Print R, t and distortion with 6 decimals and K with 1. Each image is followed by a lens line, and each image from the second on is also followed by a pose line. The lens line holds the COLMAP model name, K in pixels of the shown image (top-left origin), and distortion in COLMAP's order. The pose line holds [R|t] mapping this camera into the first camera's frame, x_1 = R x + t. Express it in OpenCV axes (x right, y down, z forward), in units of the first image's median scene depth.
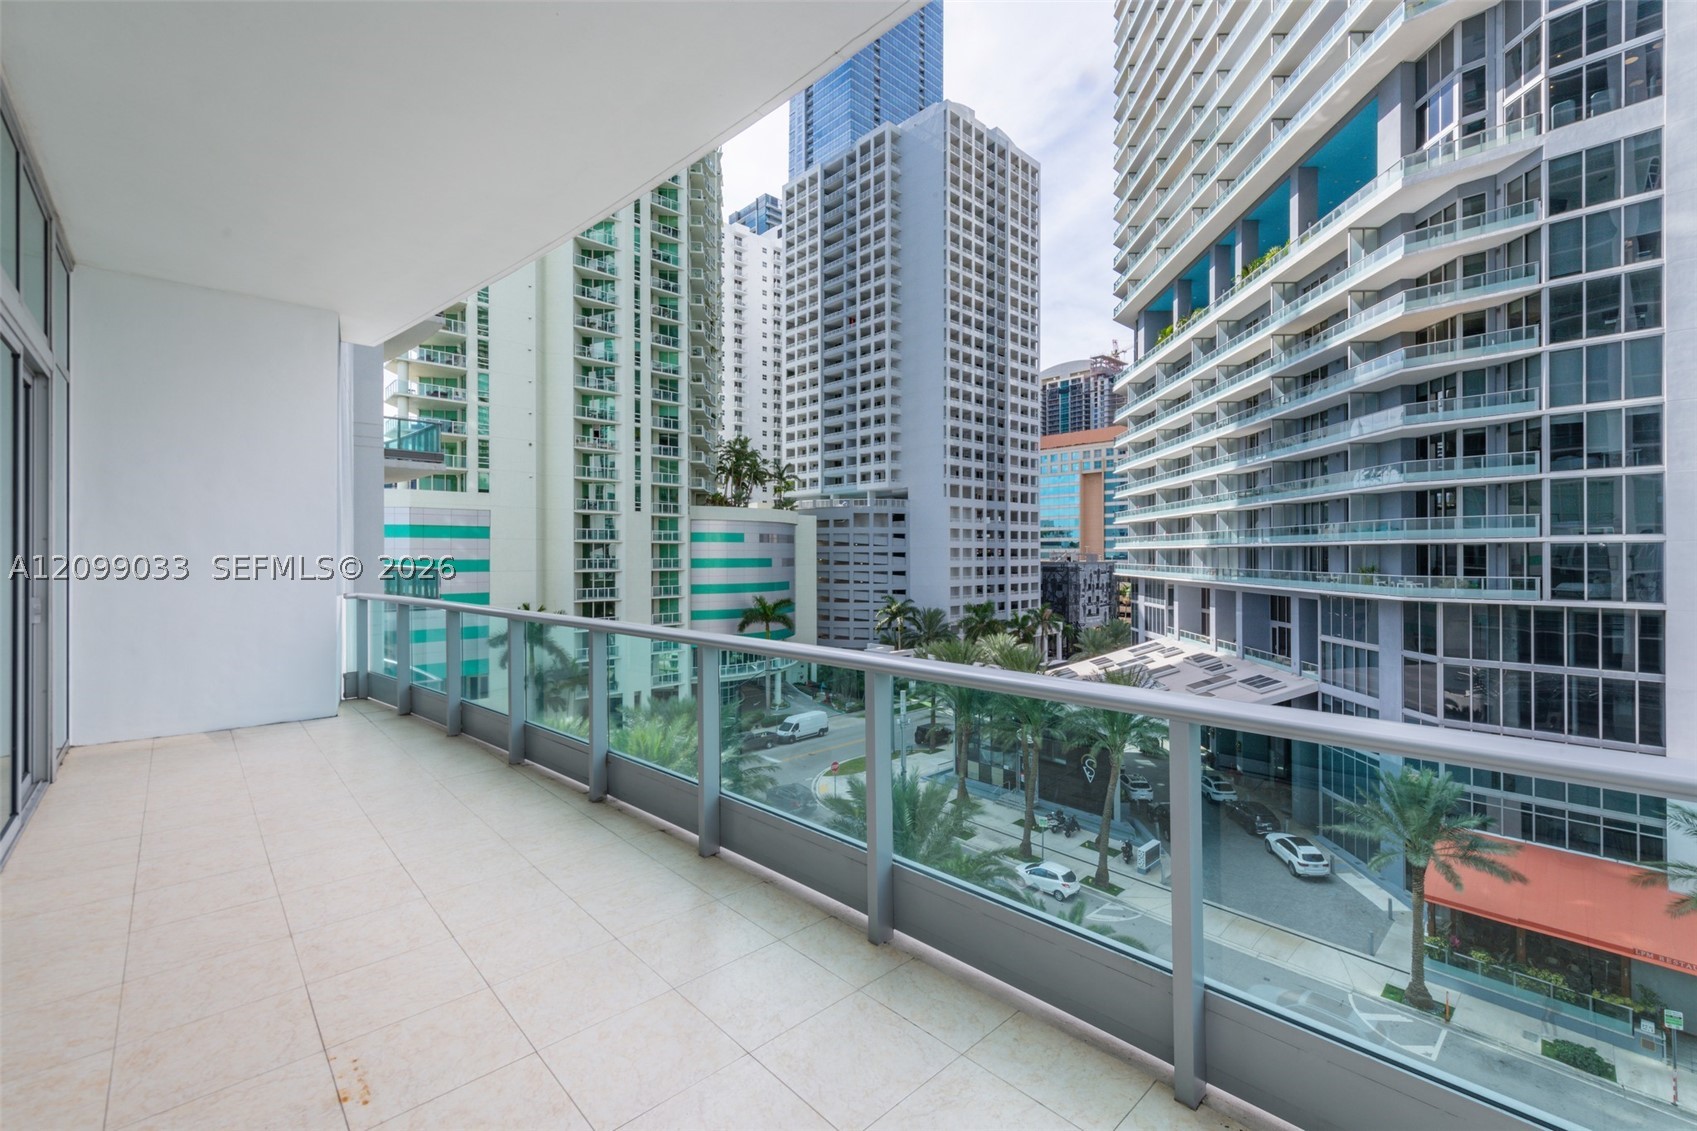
lens RADIAL K [[708.3, 0, 848.5], [0, 708.3, 549.3], [0, 0, 1]] dist [0.000070, -0.003187]
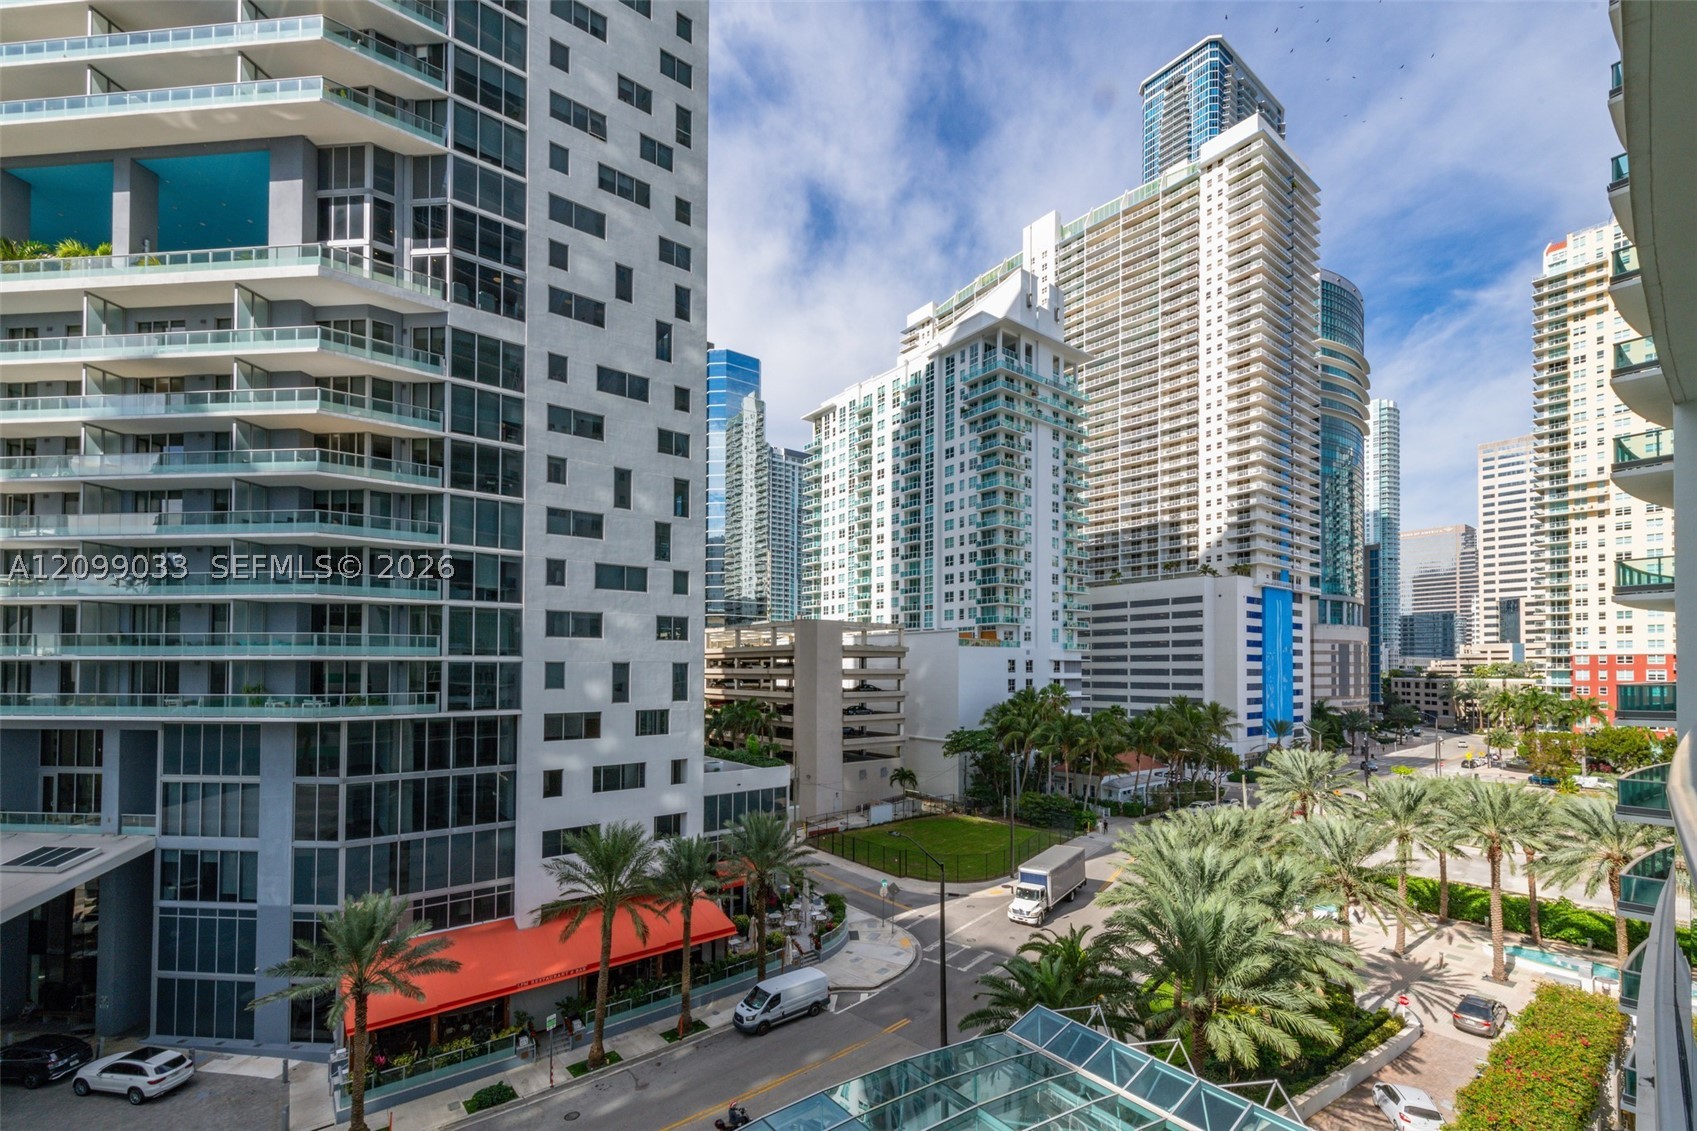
lens RADIAL K [[743.4, 0, 873.4], [0, 743.4, 652.4], [0, 0, 1]] dist [0.015536, -0.003502]
pose [[0.057235, 0.024543, 0.998059, -0.147332], [-0.007591, 0.999680, -0.024147, 0.000145], [-0.998332, -0.006194, 0.057403, 0.212627]]
